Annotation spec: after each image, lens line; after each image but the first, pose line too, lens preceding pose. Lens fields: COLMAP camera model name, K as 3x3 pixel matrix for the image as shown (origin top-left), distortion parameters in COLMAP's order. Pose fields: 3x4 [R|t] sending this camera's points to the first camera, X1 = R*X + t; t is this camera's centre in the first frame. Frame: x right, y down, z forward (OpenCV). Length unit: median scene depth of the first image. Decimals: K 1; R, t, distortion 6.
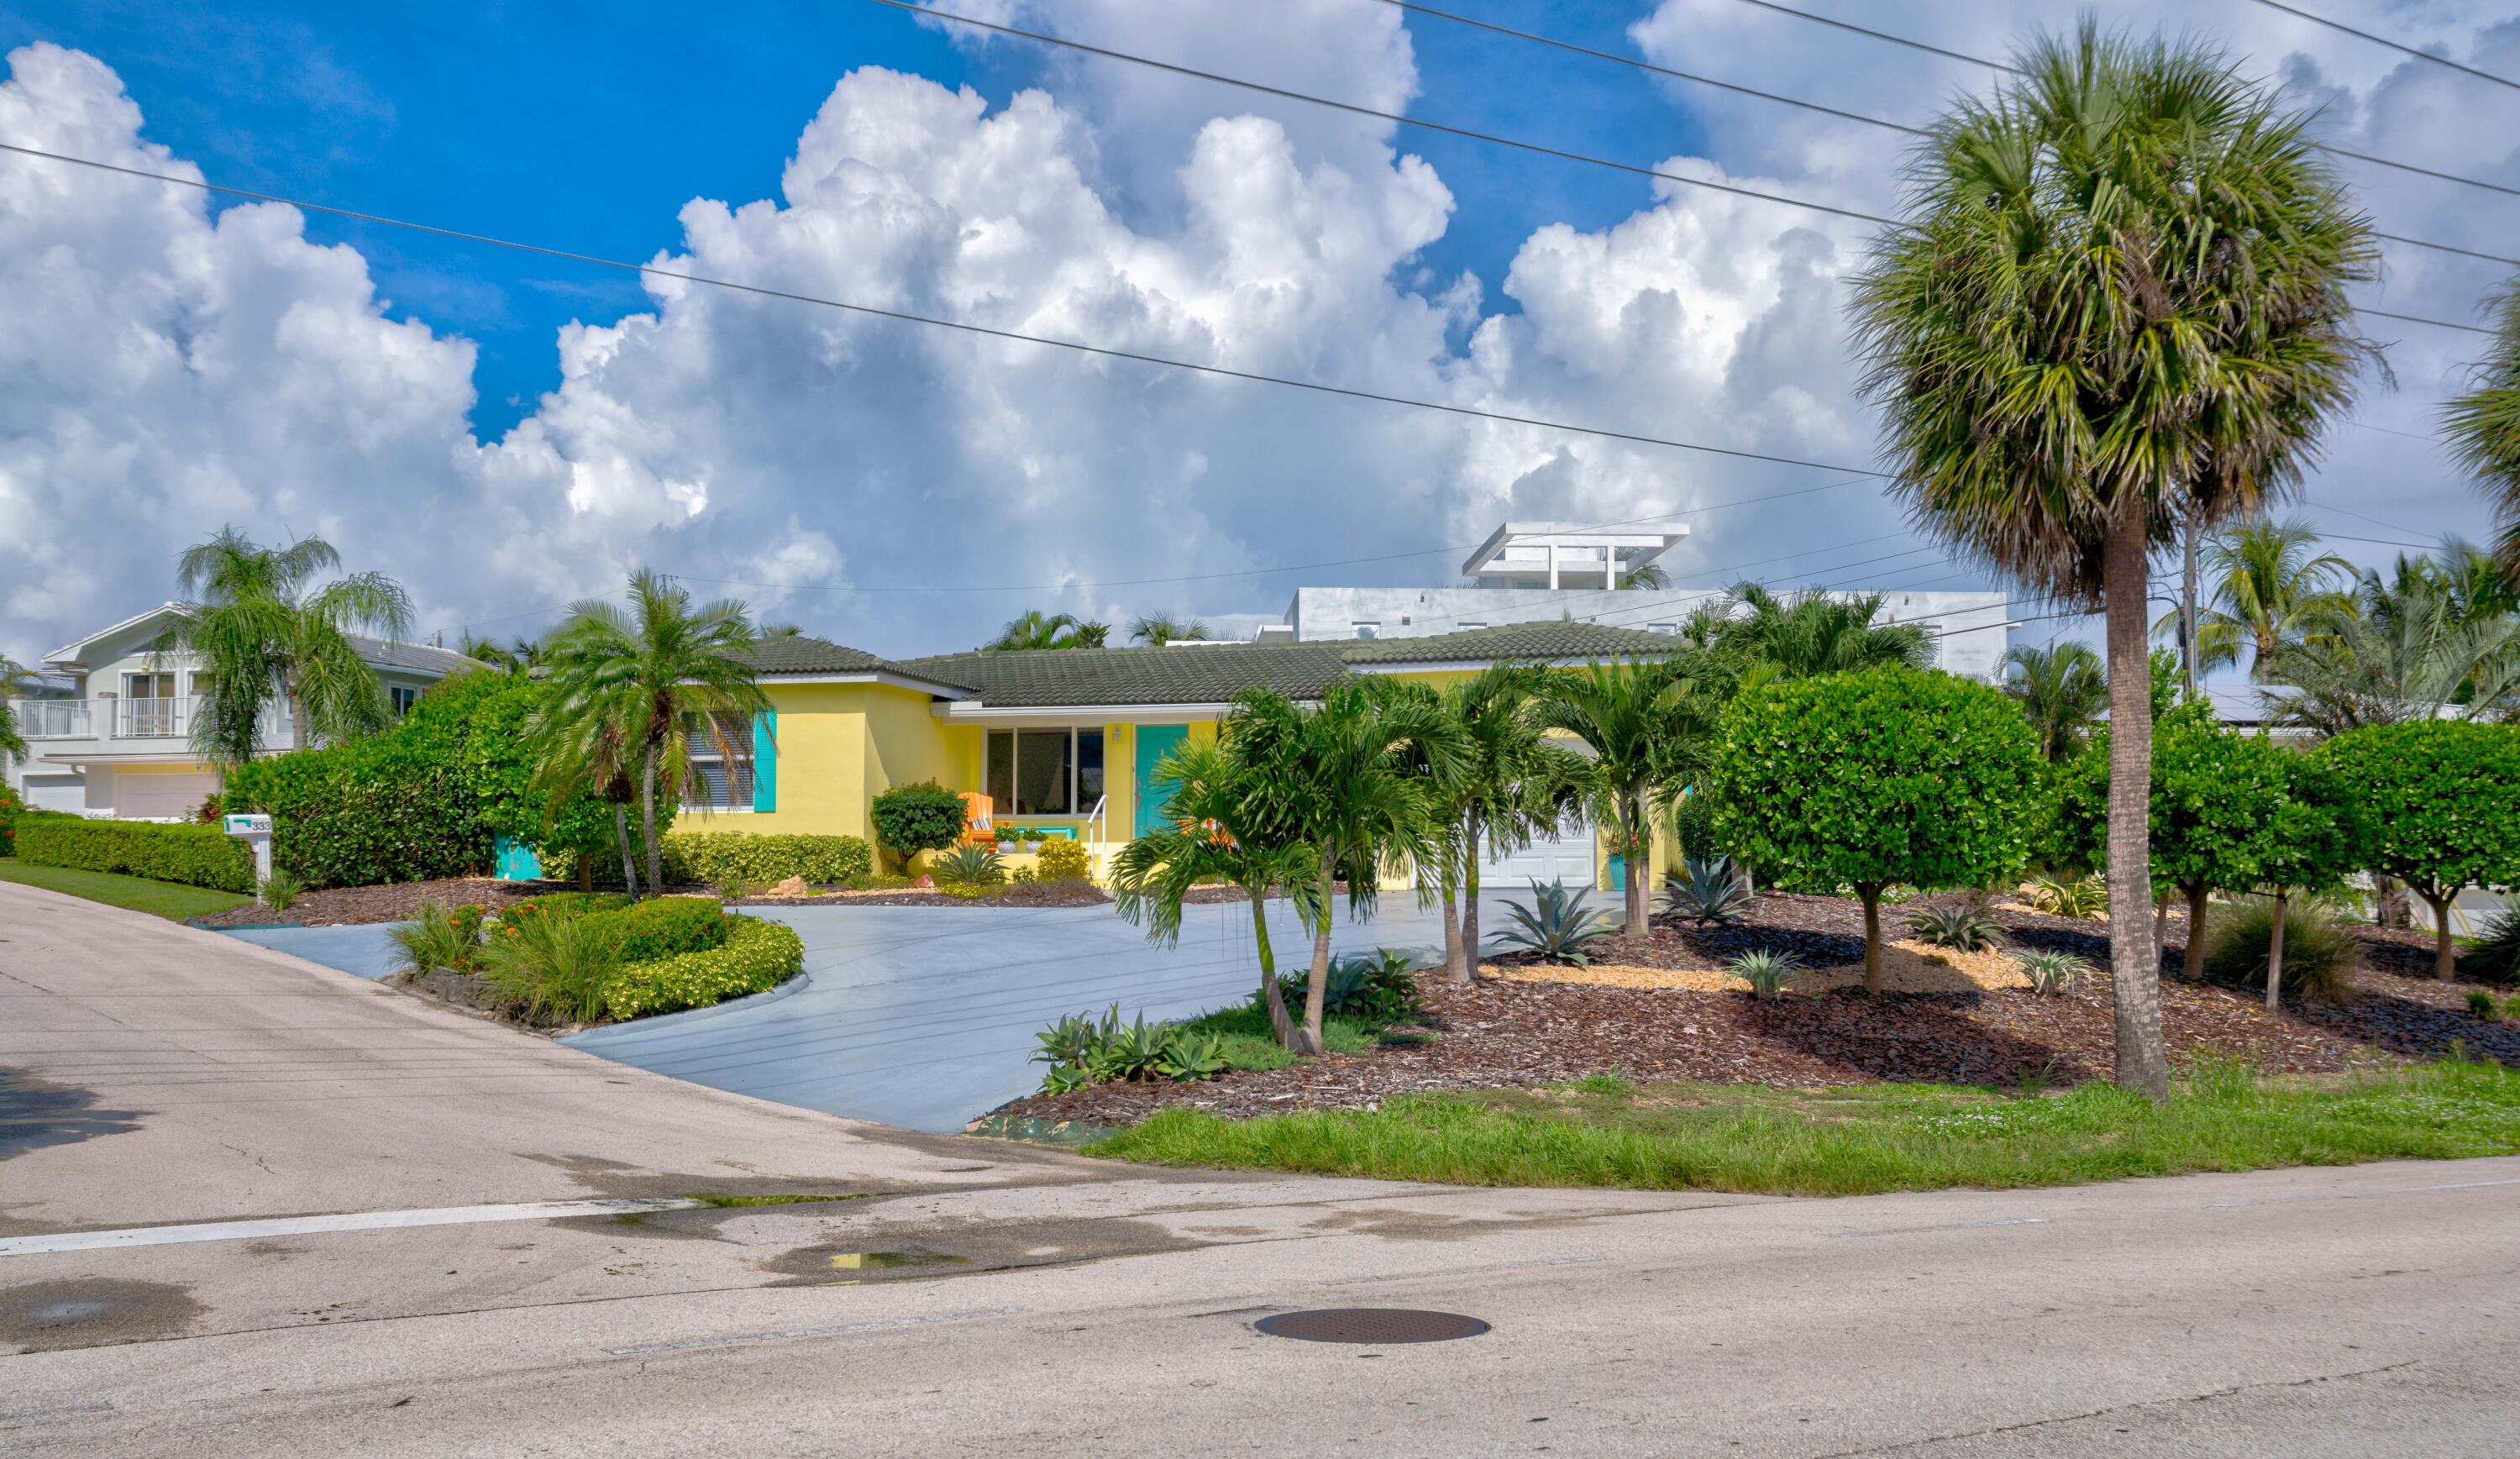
lens RADIAL K [[2685.9, 0, 1263.2], [0, 2685.9, 820.6], [0, 0, 1]] dist [0.015238, 0.004557]
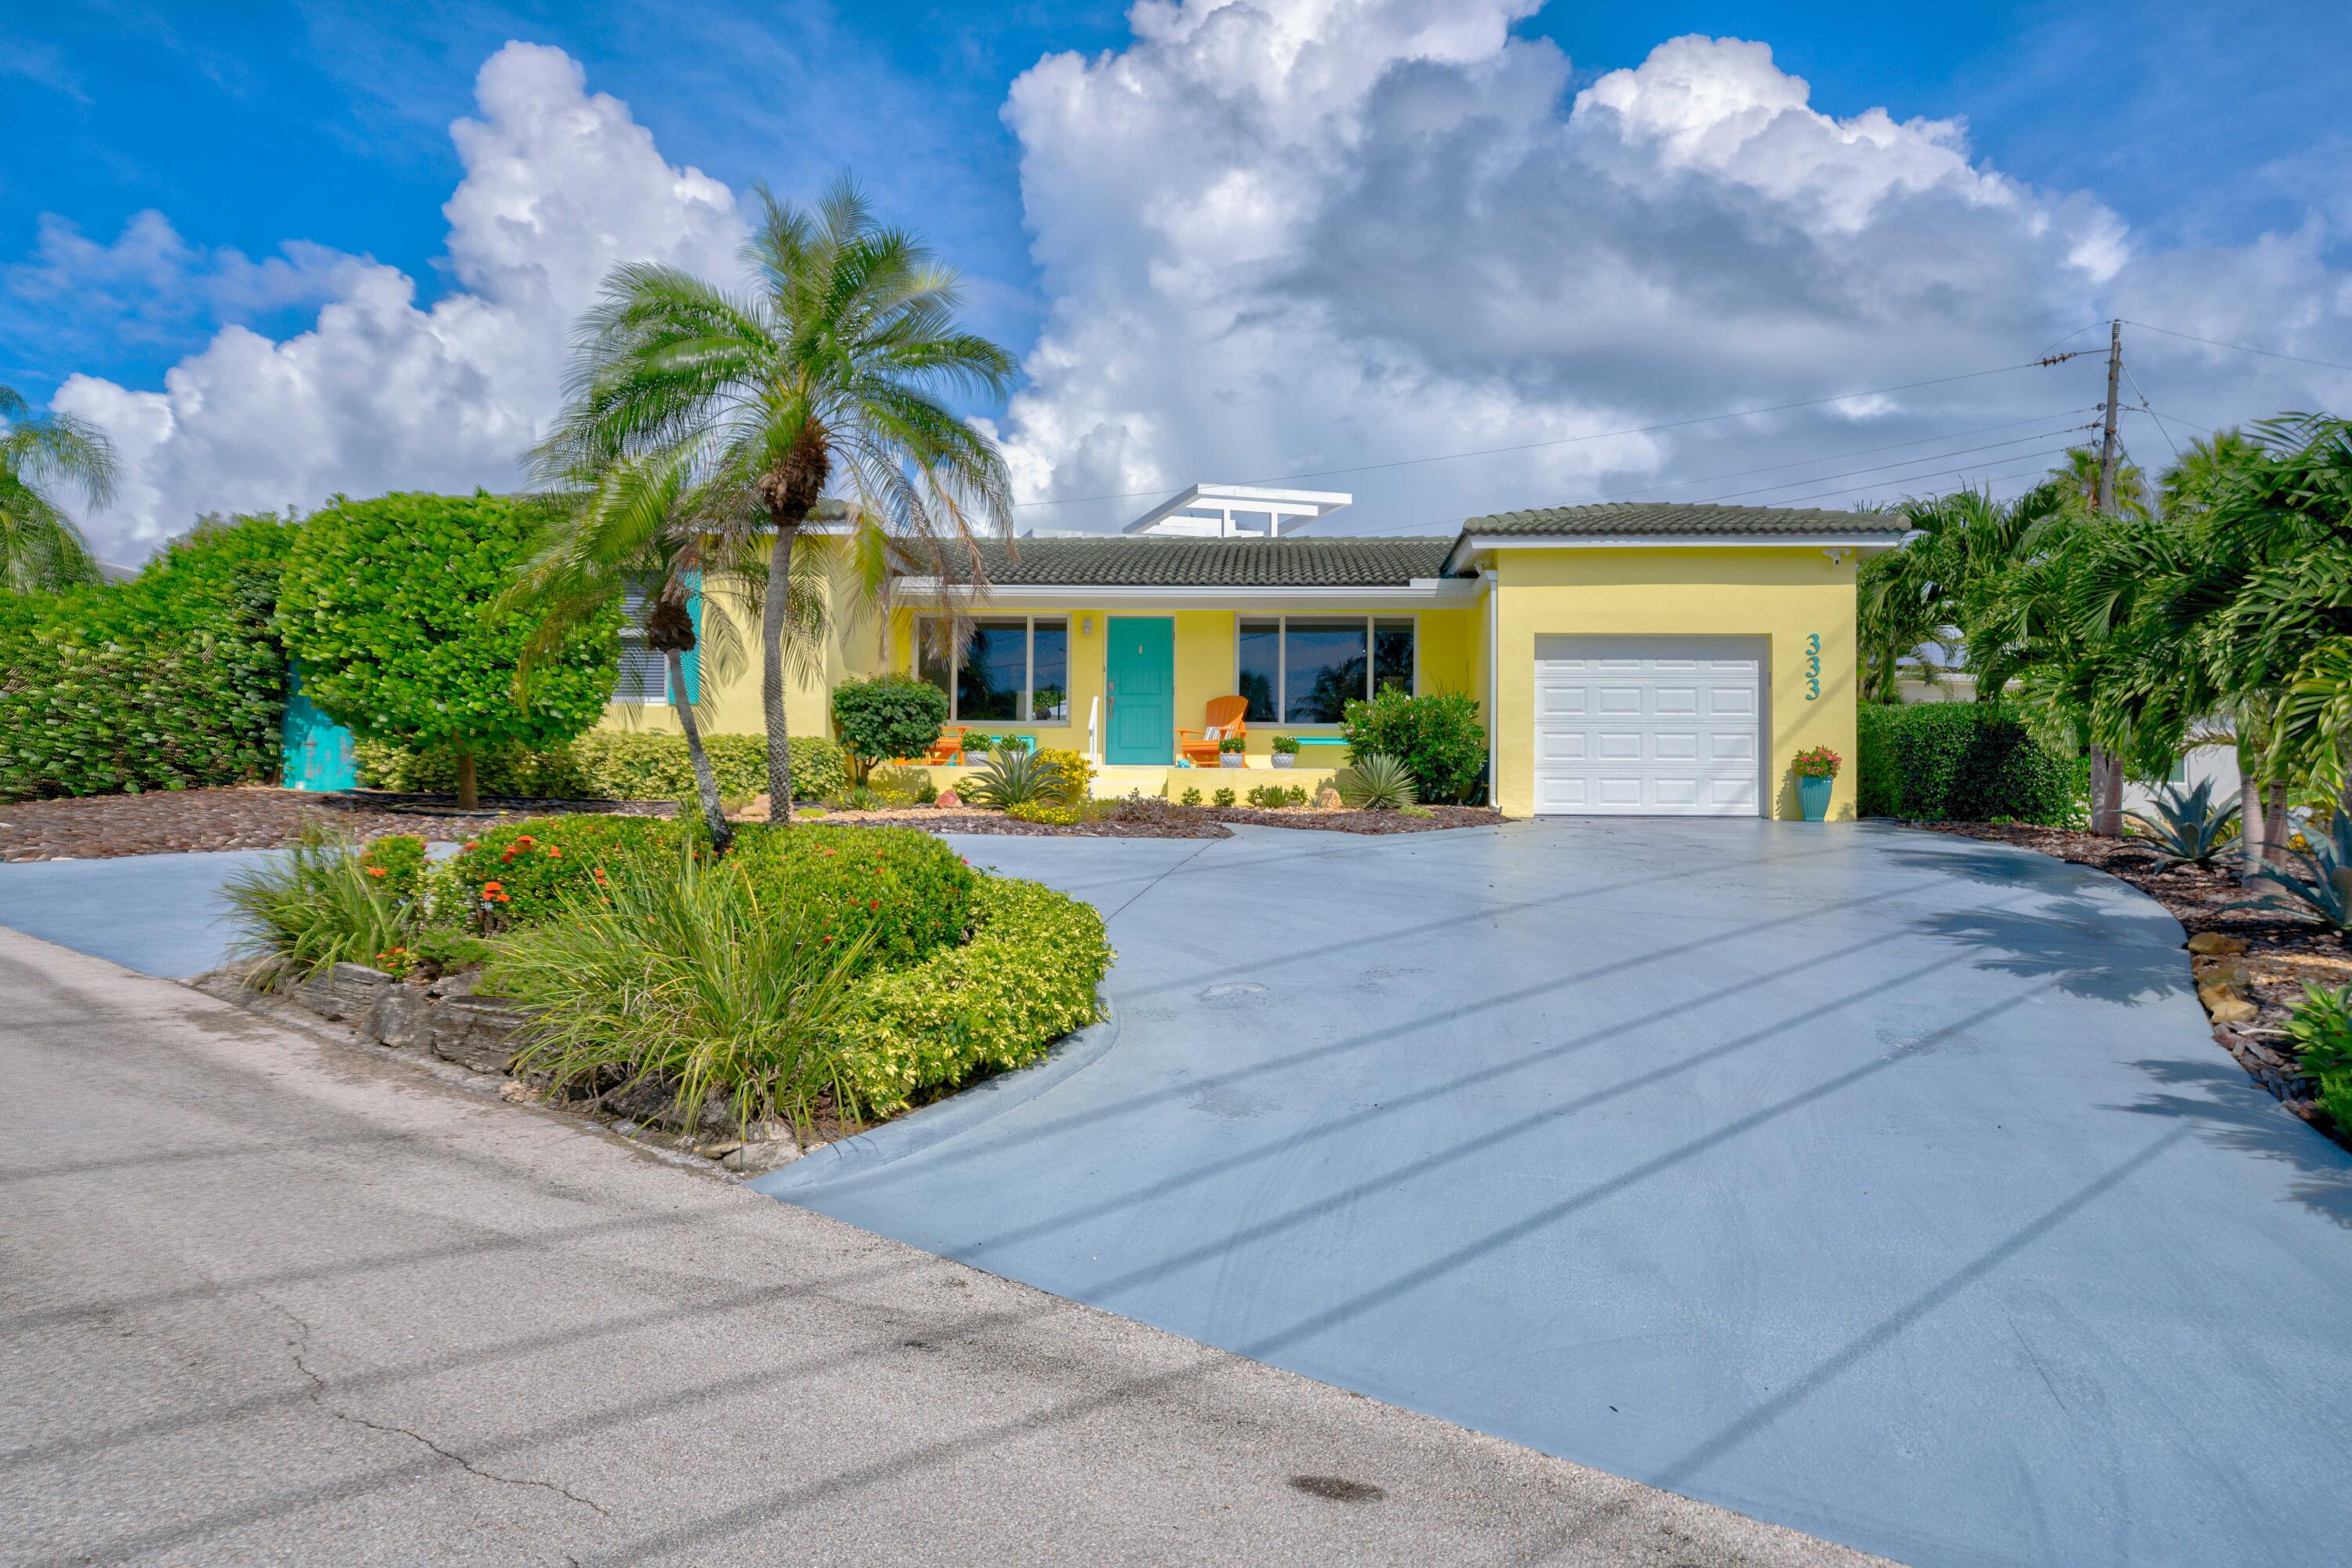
lens RADIAL K [[1832.1, 0, 1176.0], [0, 1832.1, 784.0], [0, 0, 1]] dist [0.028970, -0.003325]
pose [[0.971139, 0.013965, 0.238106, -0.179038], [-0.016750, 0.999813, 0.009678, 0.012088], [-0.237927, -0.013387, 0.971191, 0.478770]]
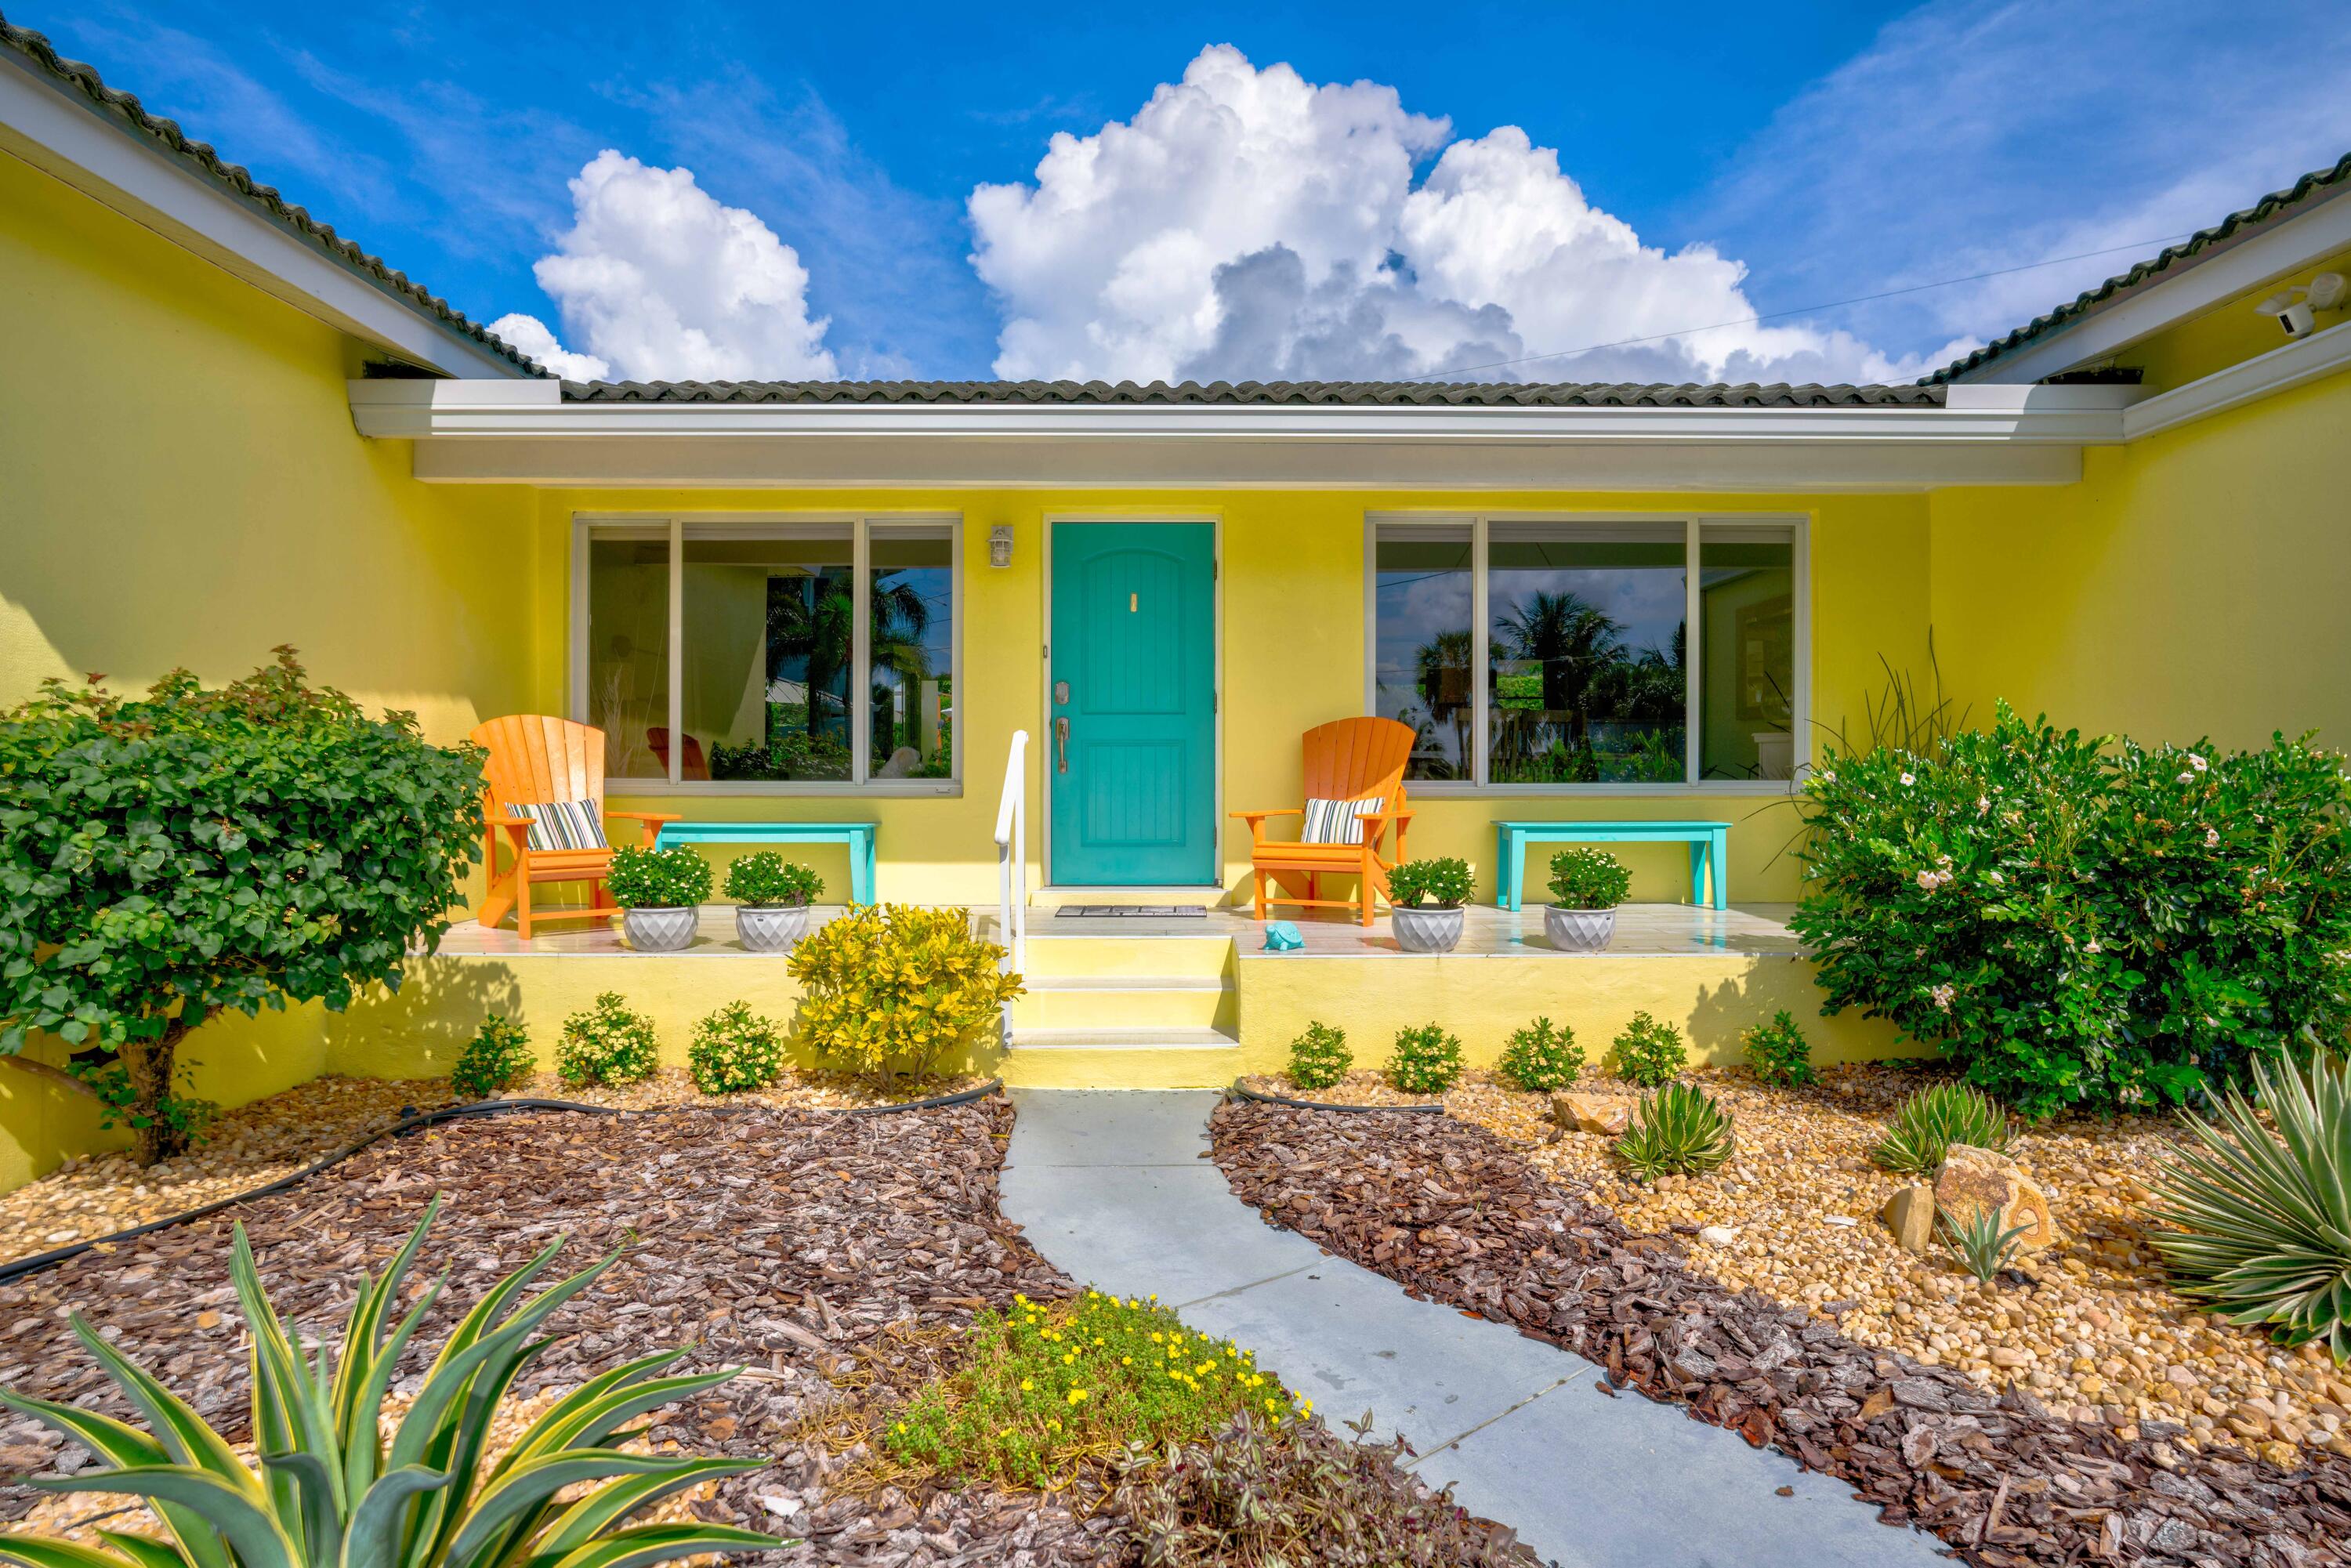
lens RADIAL K [[1342.3, 0, 1175.5], [0, 1342.3, 784.0], [0, 0, 1]] dist [-0.017123, -0.001755]
pose [[0.957569, -0.005624, 0.288149, -0.089927], [-0.009386, 0.998671, 0.050685, -0.012320], [-0.288051, -0.051239, 0.956243, 0.912479]]
